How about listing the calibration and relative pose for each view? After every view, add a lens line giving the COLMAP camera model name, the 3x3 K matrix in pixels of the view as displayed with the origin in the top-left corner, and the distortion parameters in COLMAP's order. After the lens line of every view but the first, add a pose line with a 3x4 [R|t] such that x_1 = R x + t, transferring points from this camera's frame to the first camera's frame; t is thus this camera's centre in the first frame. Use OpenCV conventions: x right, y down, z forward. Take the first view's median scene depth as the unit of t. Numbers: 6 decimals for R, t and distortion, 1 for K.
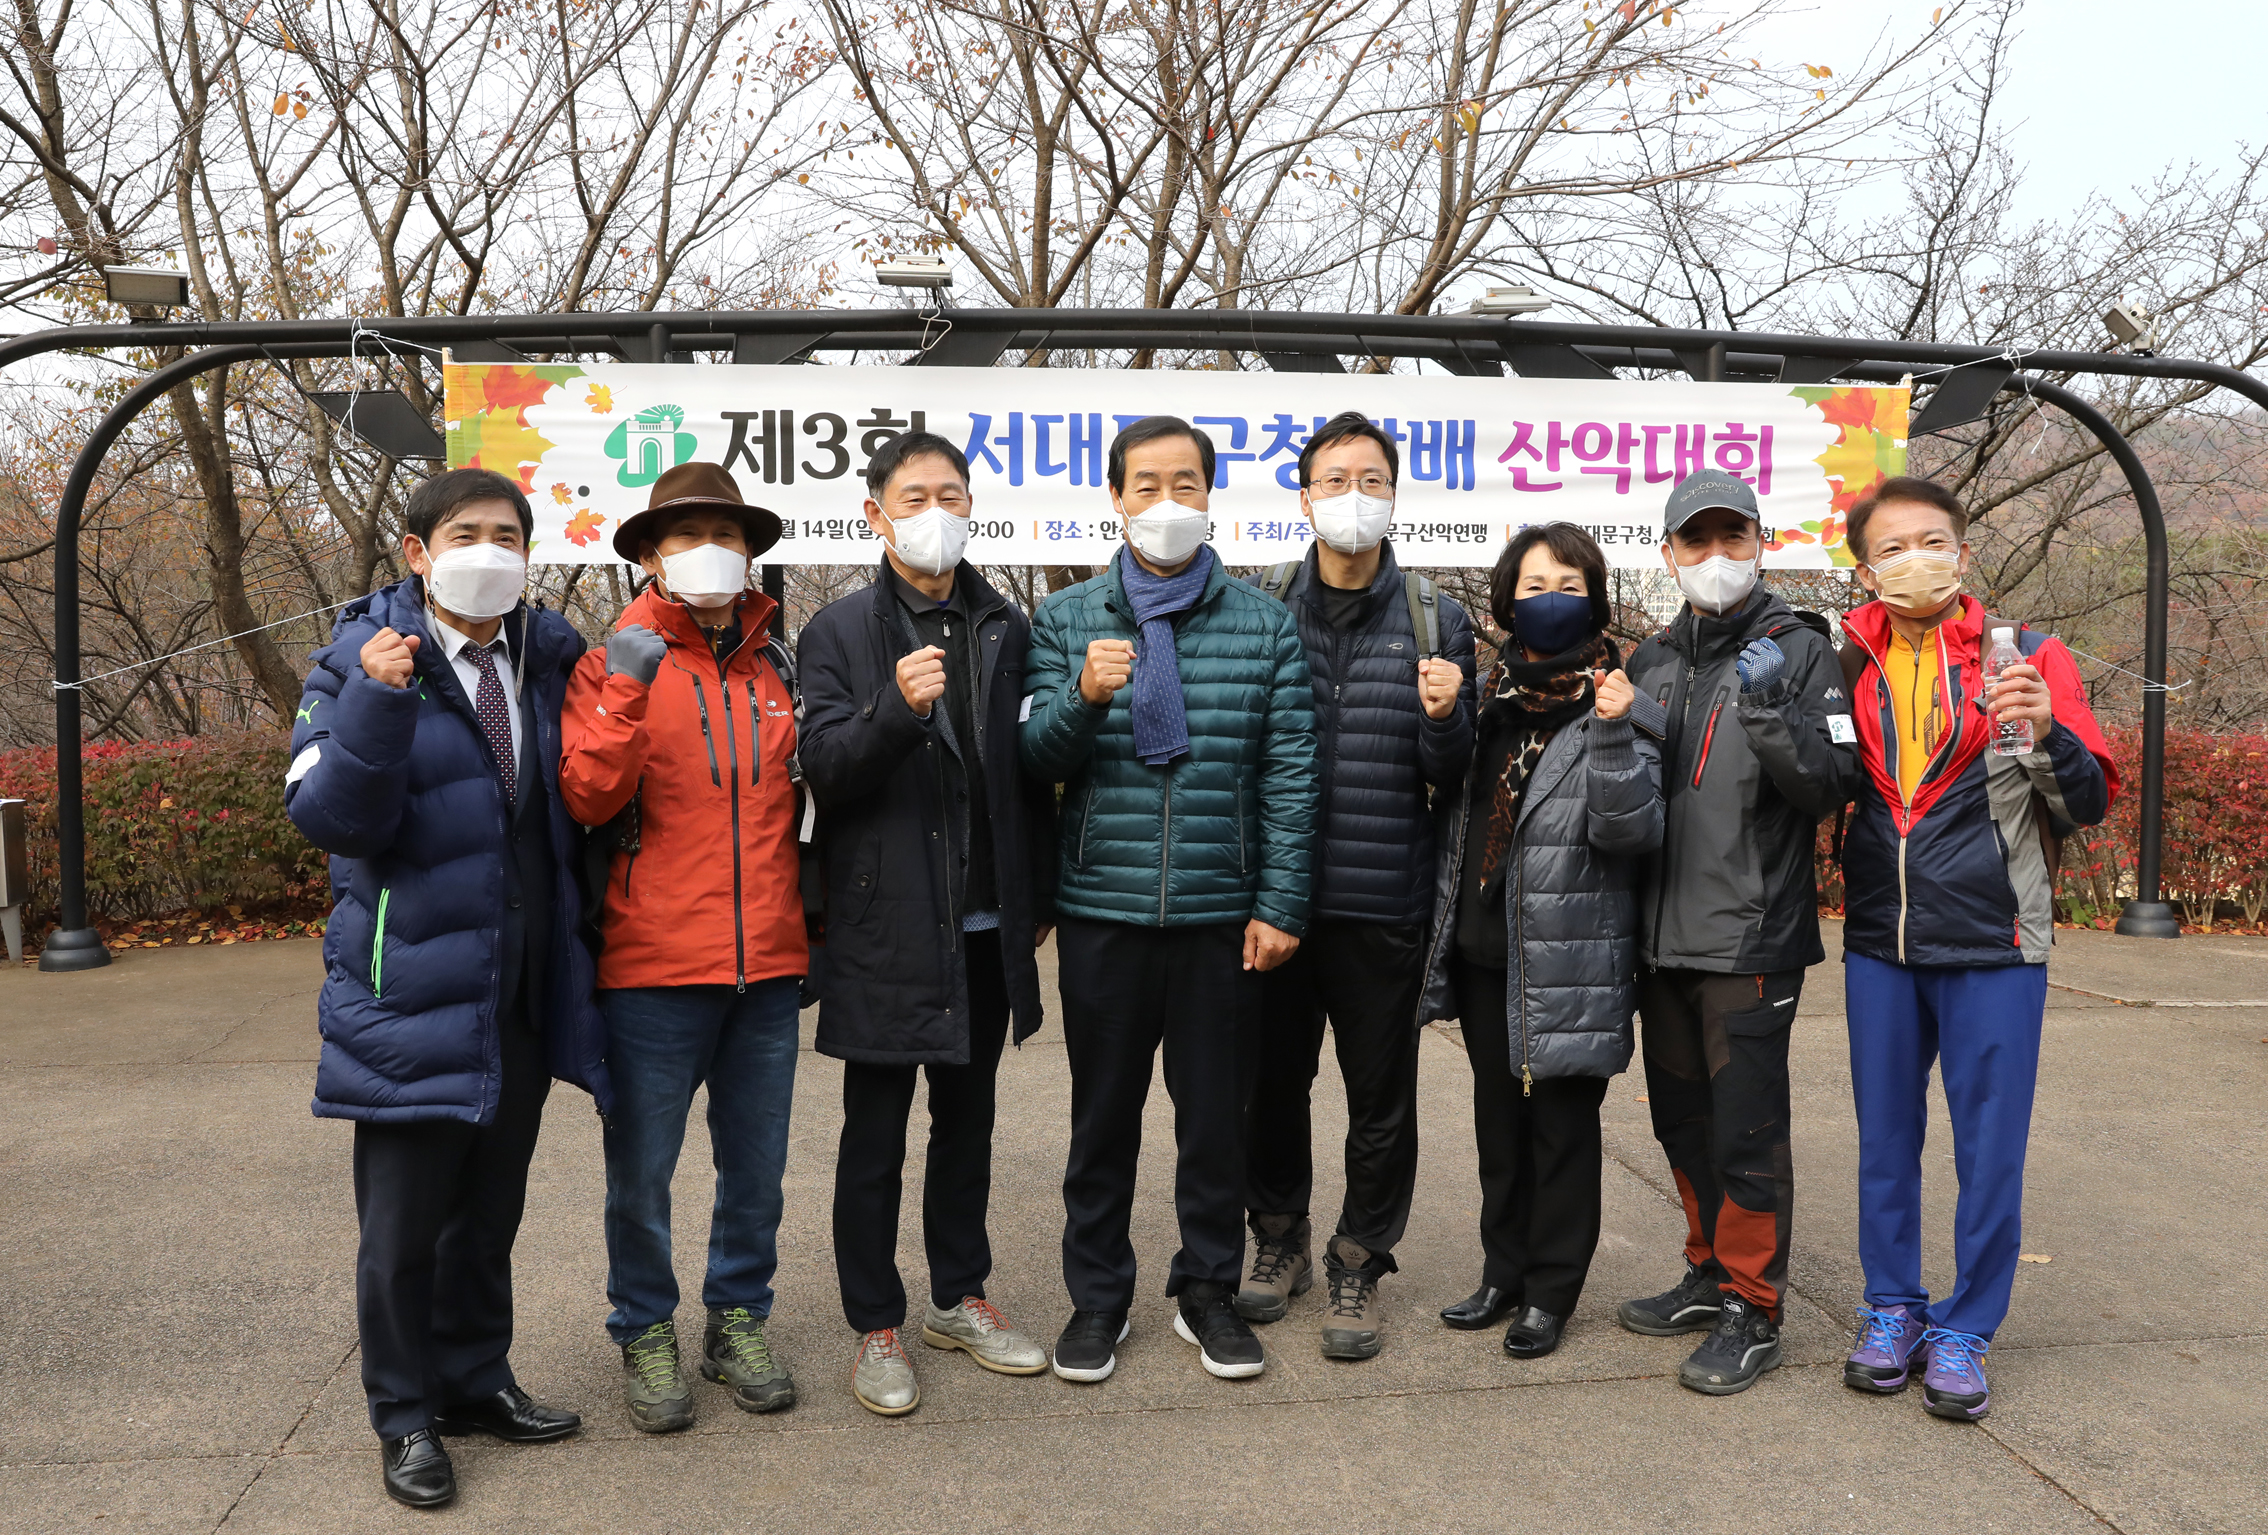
lens RADIAL K [[1715.8, 0, 1010.6], [0, 1715.8, 725.8], [0, 0, 1]] dist [-0.087164, 0.047031]
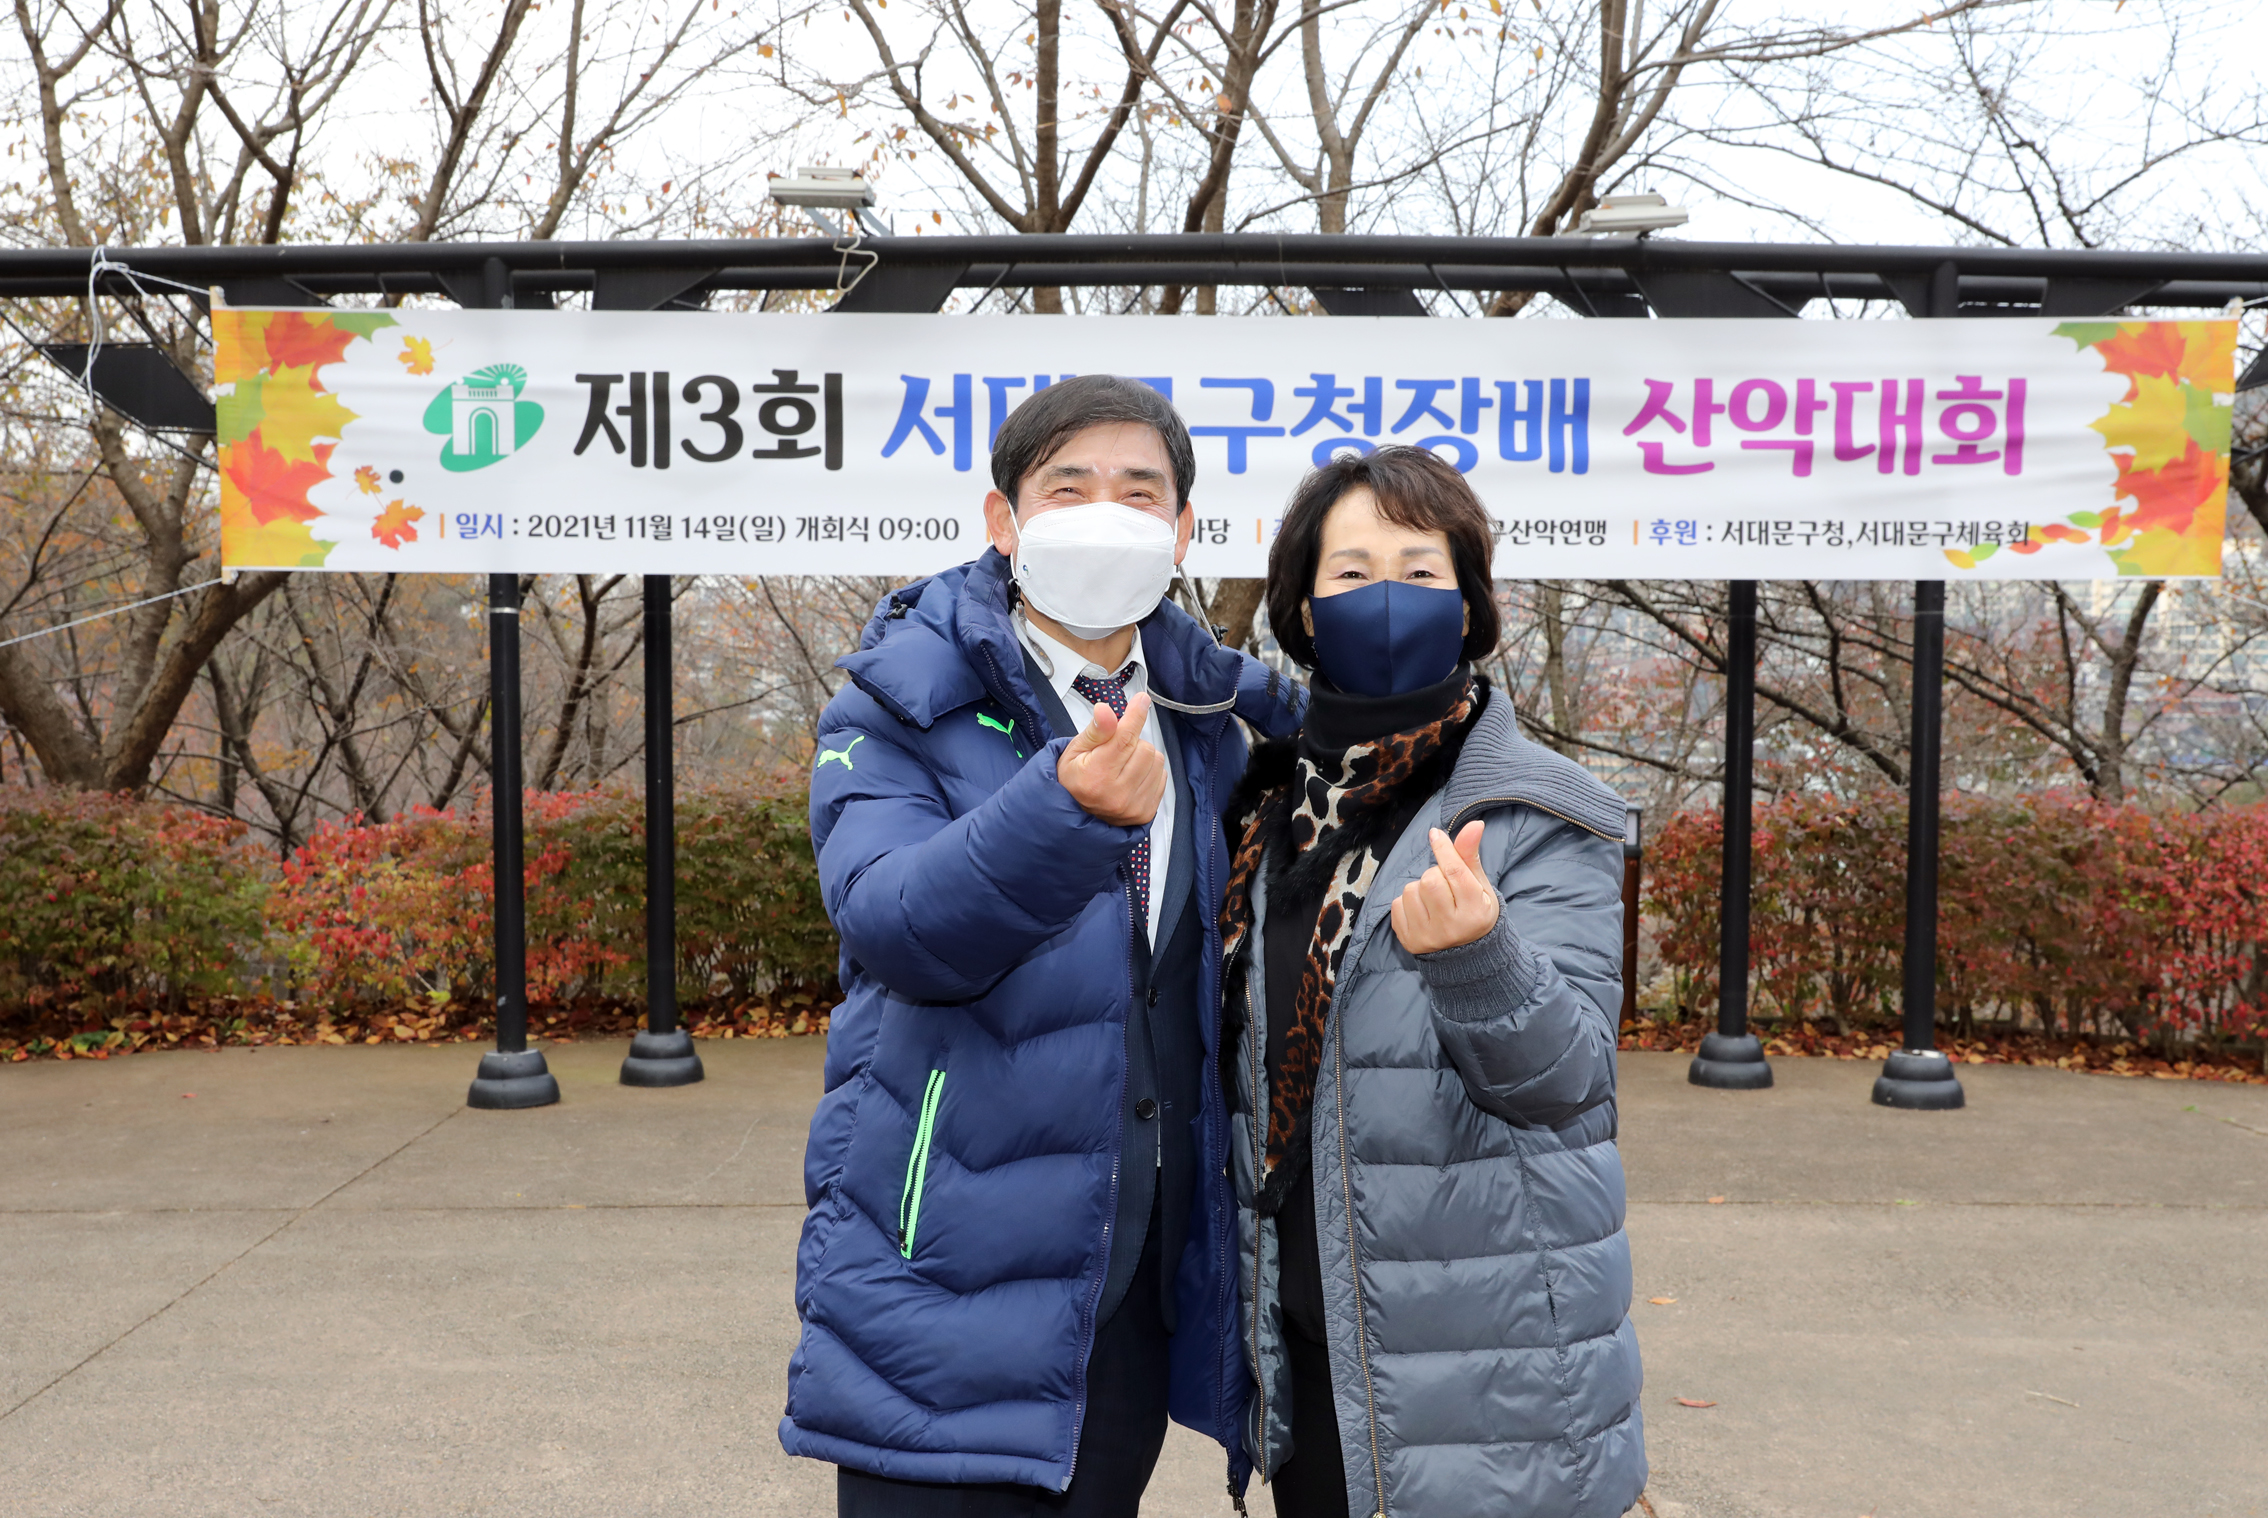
lens RADIAL K [[2452.6, 0, 1126.7], [0, 2452.6, 751.3], [0, 0, 1]] dist [0.037923, 0.000000]
pose [[0.996312, 0.008528, -0.085378, 0.164834], [-0.010041, 0.999800, -0.017313, 0.001336], [0.085213, 0.018106, 0.996198, -0.068135]]
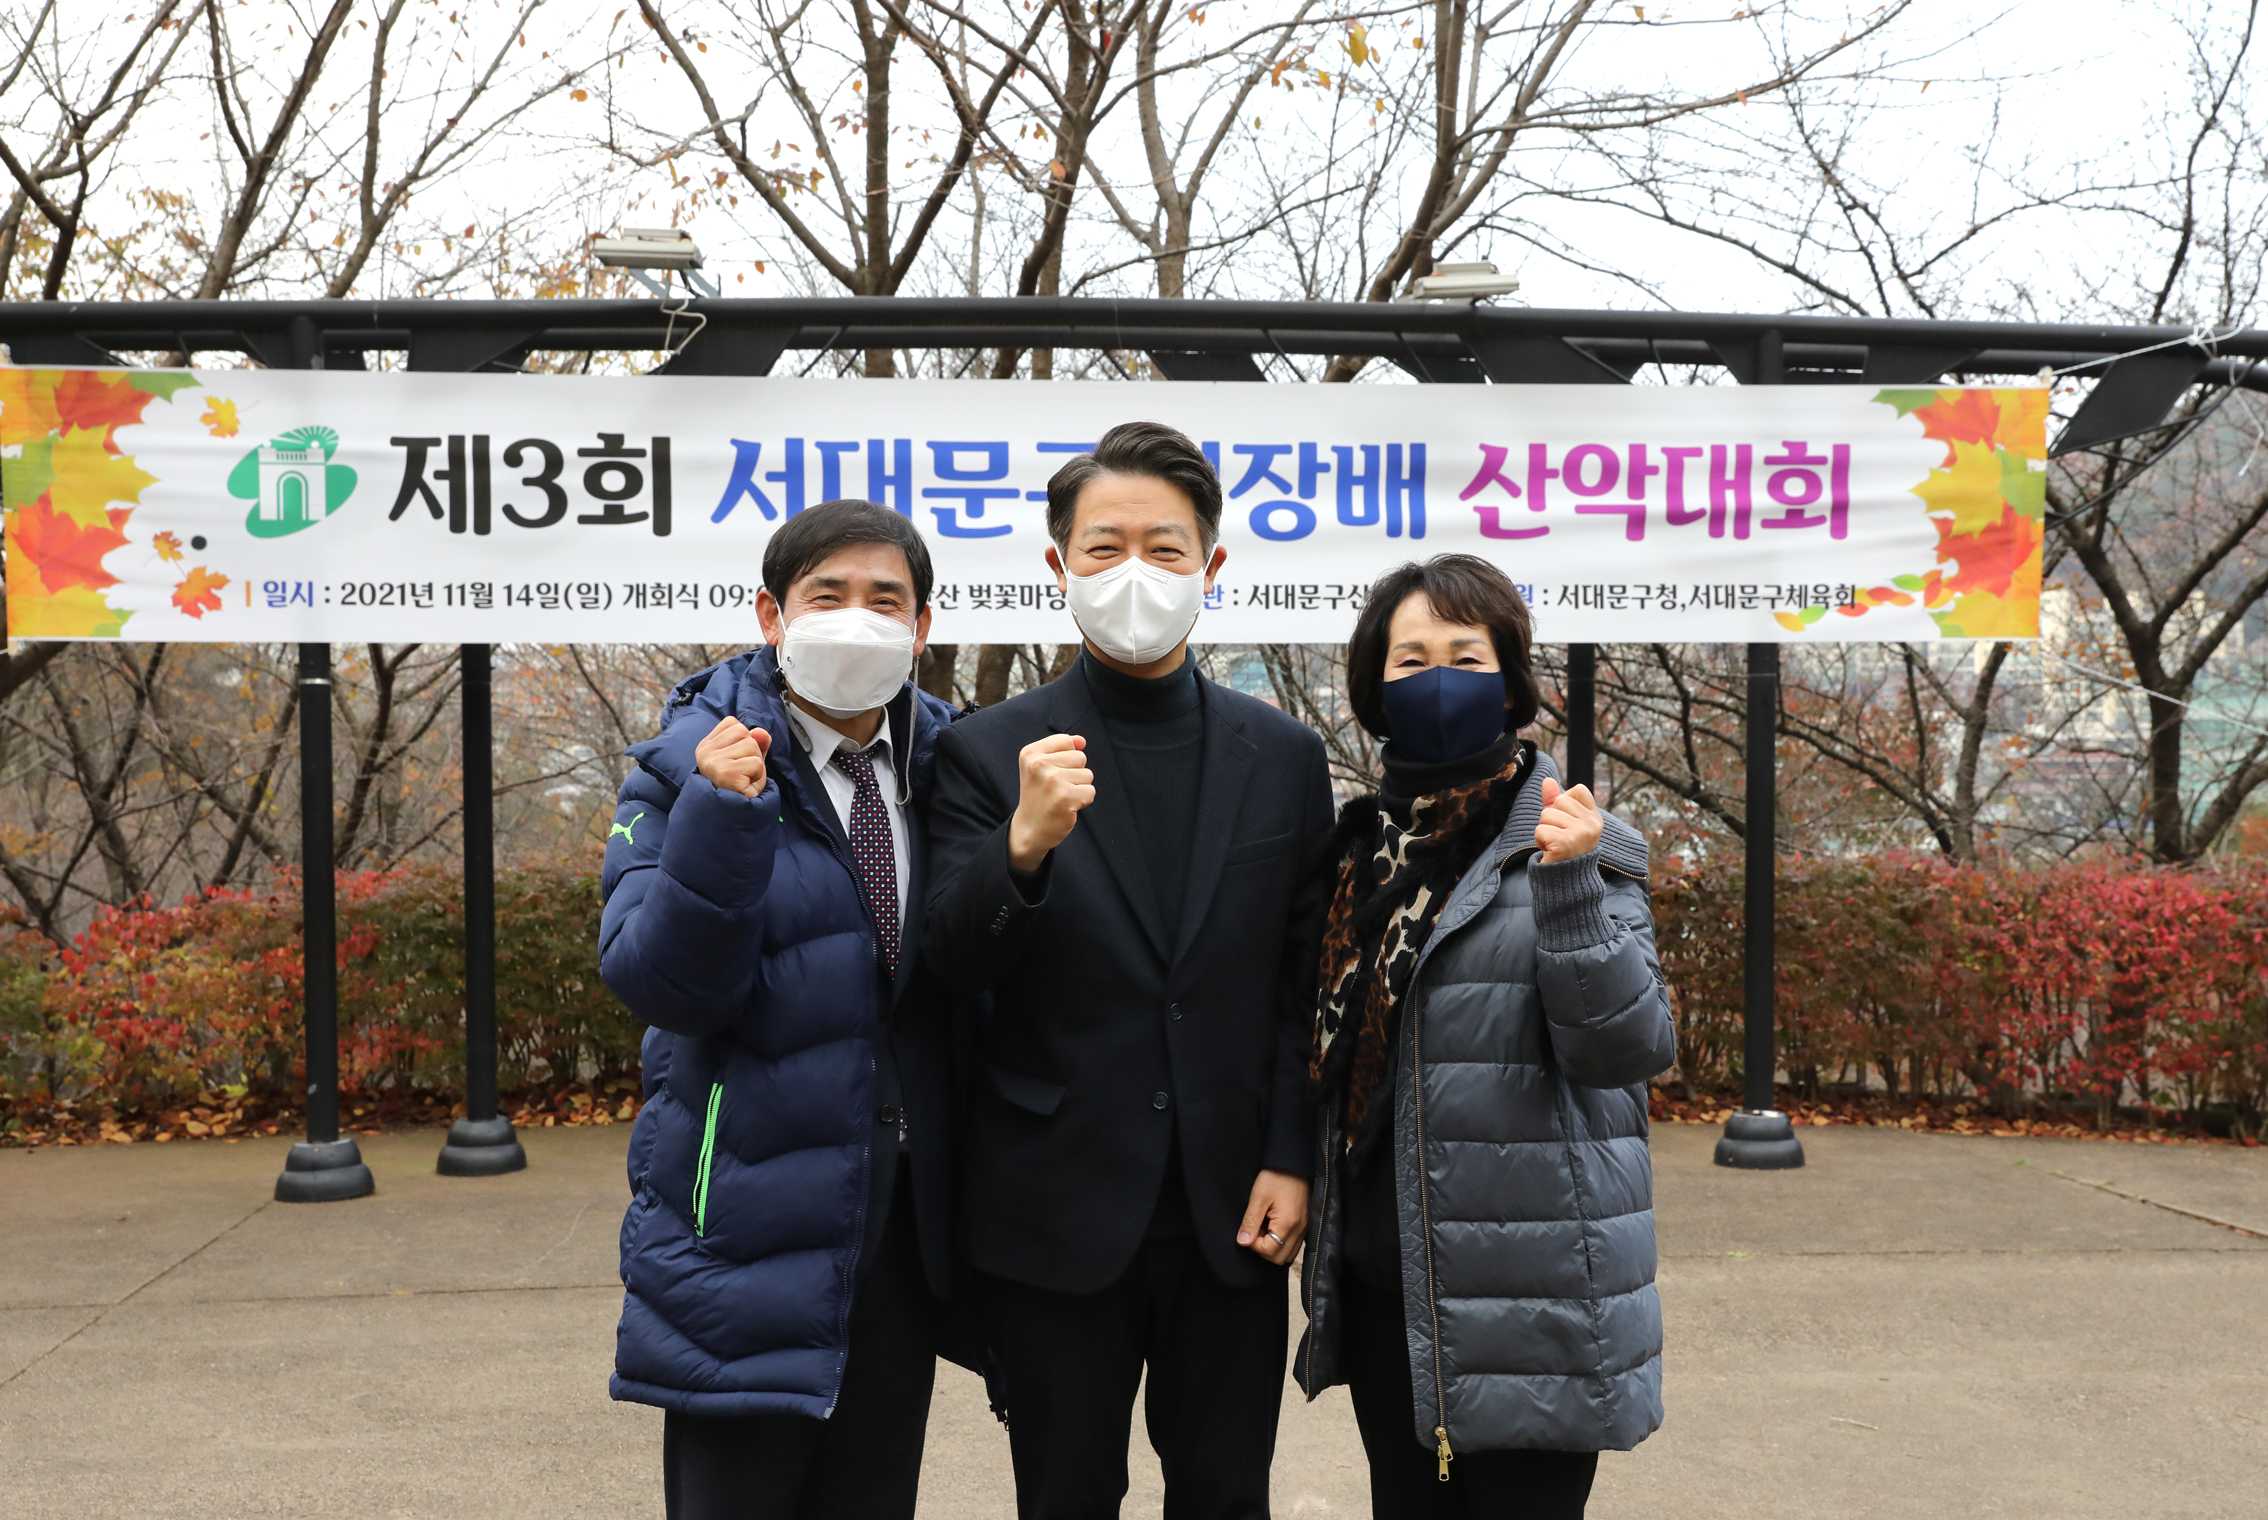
lens RADIAL K [[2722.3, 0, 1183.9], [0, 2722.3, 747.6], [0, 0, 1]] dist [0.062238, 0.000000]
pose [[0.999990, -0.002489, -0.003657, 0.171222], [0.002317, 0.998925, -0.046304, 0.005805], [0.003768, 0.046295, 0.998921, -0.169100]]
